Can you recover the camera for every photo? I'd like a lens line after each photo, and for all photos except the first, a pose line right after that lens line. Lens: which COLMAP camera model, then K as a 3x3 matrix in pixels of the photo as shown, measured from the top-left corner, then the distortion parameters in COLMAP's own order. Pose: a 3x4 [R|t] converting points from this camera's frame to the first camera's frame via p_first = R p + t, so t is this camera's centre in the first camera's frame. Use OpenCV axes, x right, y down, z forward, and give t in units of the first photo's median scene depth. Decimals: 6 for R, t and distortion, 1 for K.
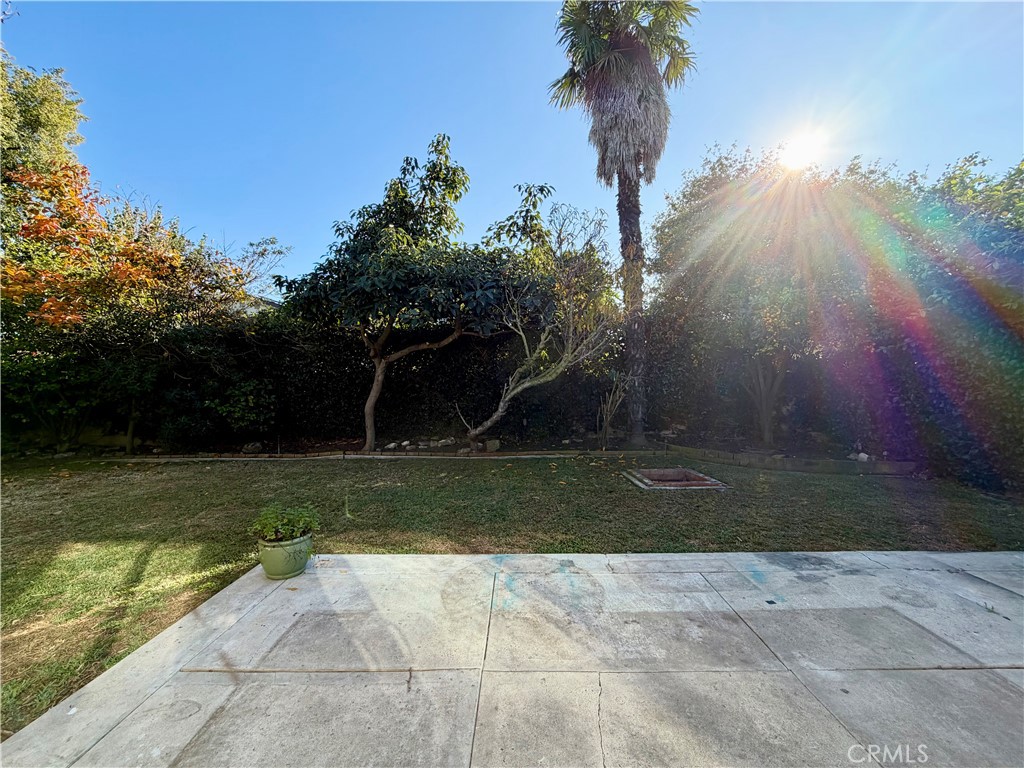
lens RADIAL K [[406.9, 0, 517.5], [0, 406.9, 384.2], [0, 0, 1]] dist [0.004406, 0.000418]
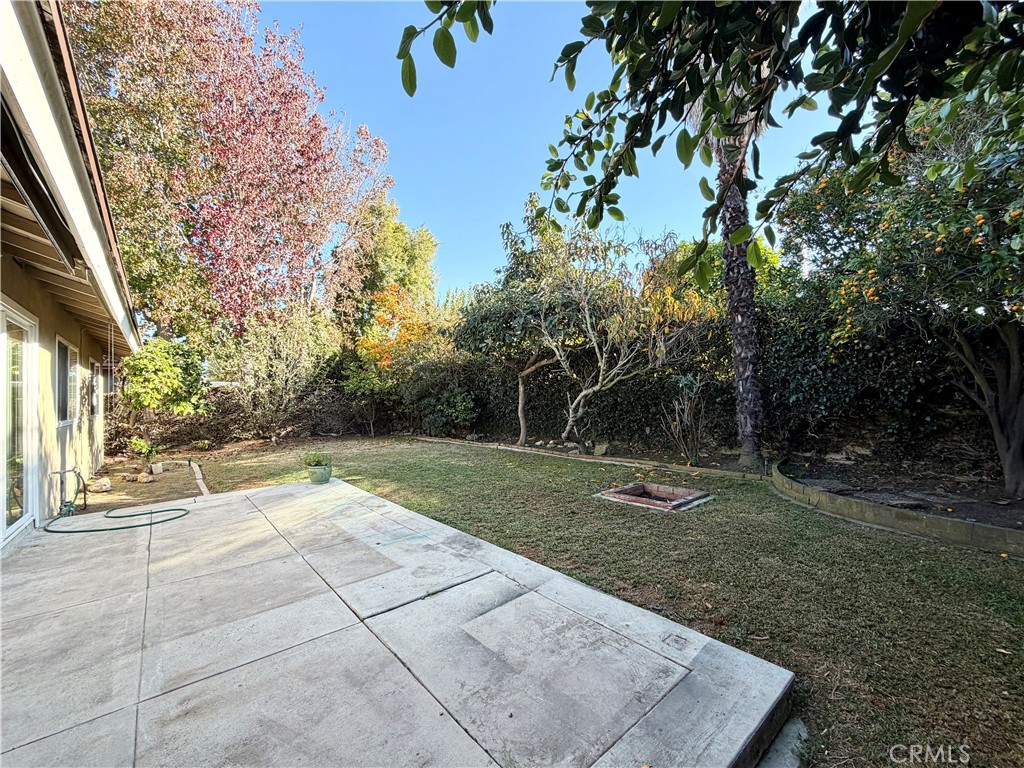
lens RADIAL K [[406.9, 0, 510.5], [0, 406.9, 382.7], [0, 0, 1]] dist [0.004406, 0.000418]
pose [[0.645610, -0.036784, -0.762781, 1.840480], [0.017723, 0.999292, -0.033189, 0.013773], [0.763461, 0.007909, 0.645805, 0.370634]]
